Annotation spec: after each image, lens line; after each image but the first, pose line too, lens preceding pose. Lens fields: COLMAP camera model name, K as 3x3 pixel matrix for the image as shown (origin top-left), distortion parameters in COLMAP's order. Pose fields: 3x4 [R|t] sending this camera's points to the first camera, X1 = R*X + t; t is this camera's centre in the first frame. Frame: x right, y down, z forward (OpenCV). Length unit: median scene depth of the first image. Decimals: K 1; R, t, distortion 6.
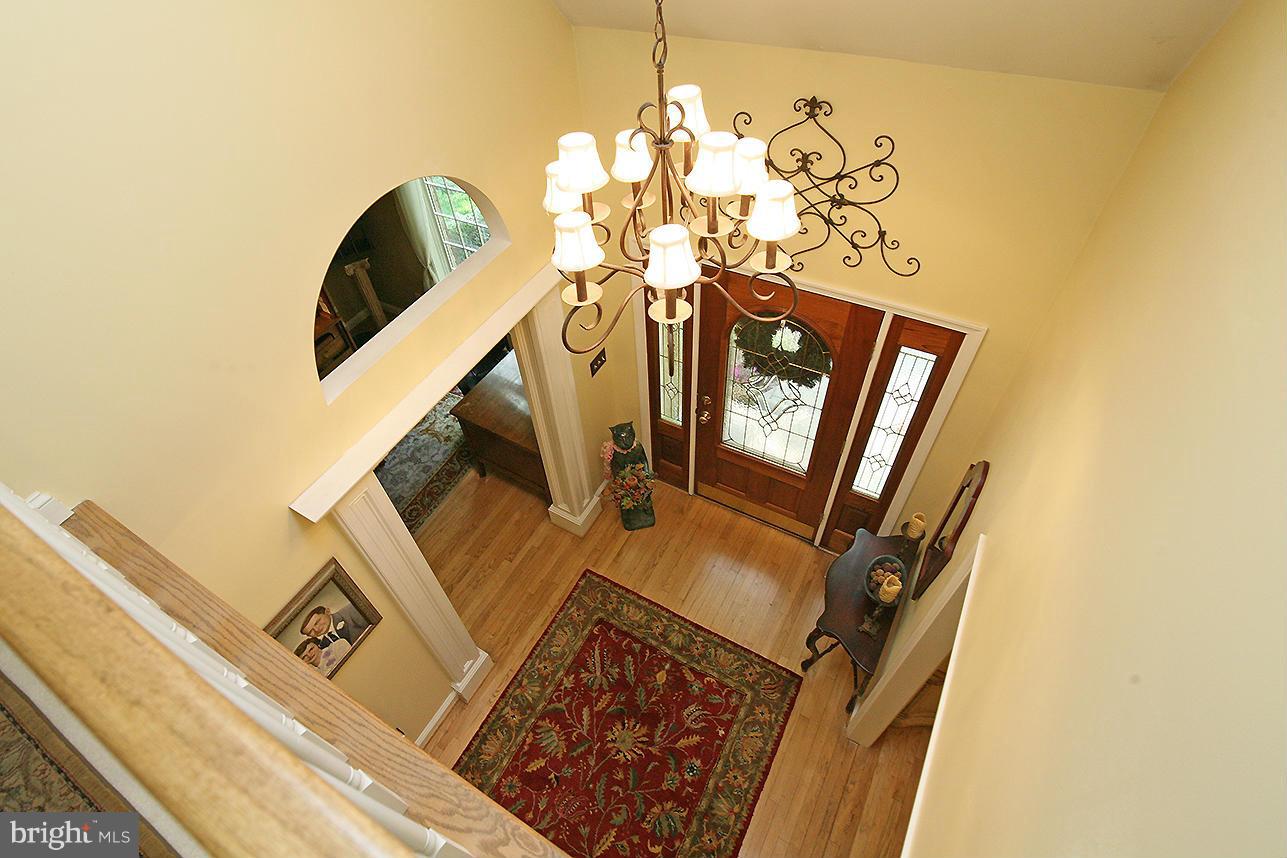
lens RADIAL K [[623.9, 0, 596.0], [0, 623.9, 463.1], [0, 0, 1]] dist [-0.025094, -0.000017]
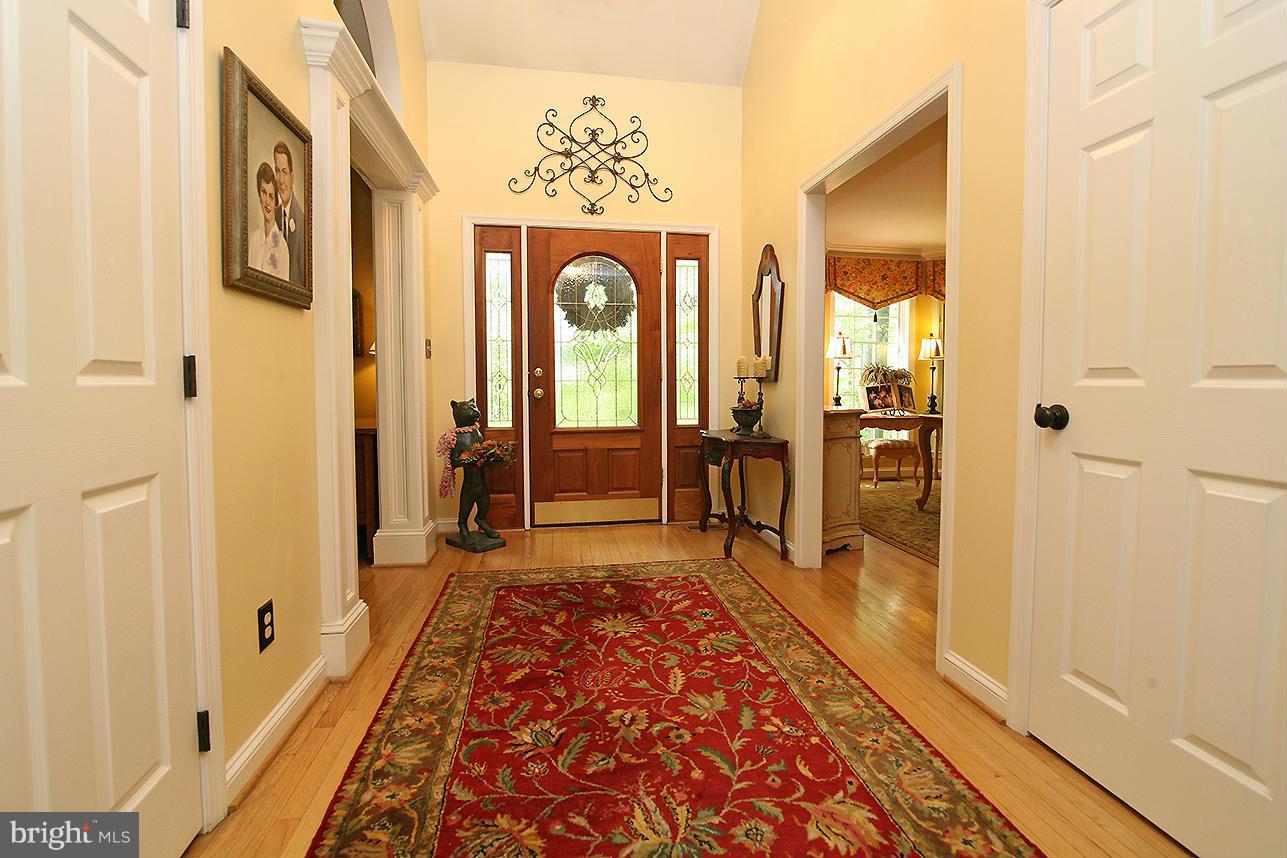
lens RADIAL K [[625.9, 0, 680.4], [0, 625.9, 432.2], [0, 0, 1]] dist [-0.024670, -0.000246]
pose [[0.733941, 0.039643, 0.678055, -0.429157], [0.481600, 0.673576, -0.560675, 0.794827], [-0.478949, 0.738054, 0.475273, 0.486756]]
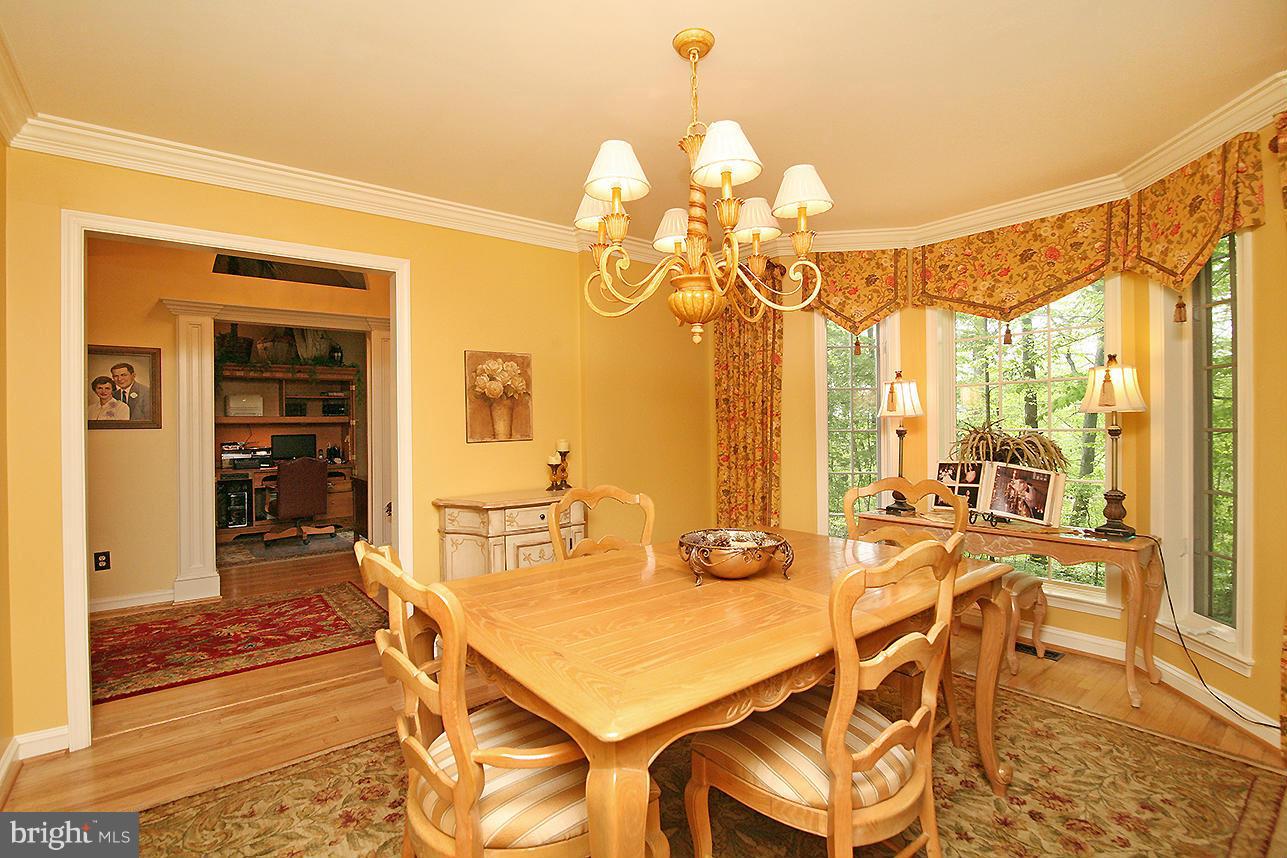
lens RADIAL K [[629.9, 0, 615.5], [0, 629.9, 431.5], [0, 0, 1]] dist [-0.006065, -0.000849]
pose [[0.917921, 0.086699, -0.387176, 1.093942], [-0.350568, 0.634212, -0.689114, 0.794209], [0.185805, 0.768283, 0.612550, 0.232930]]
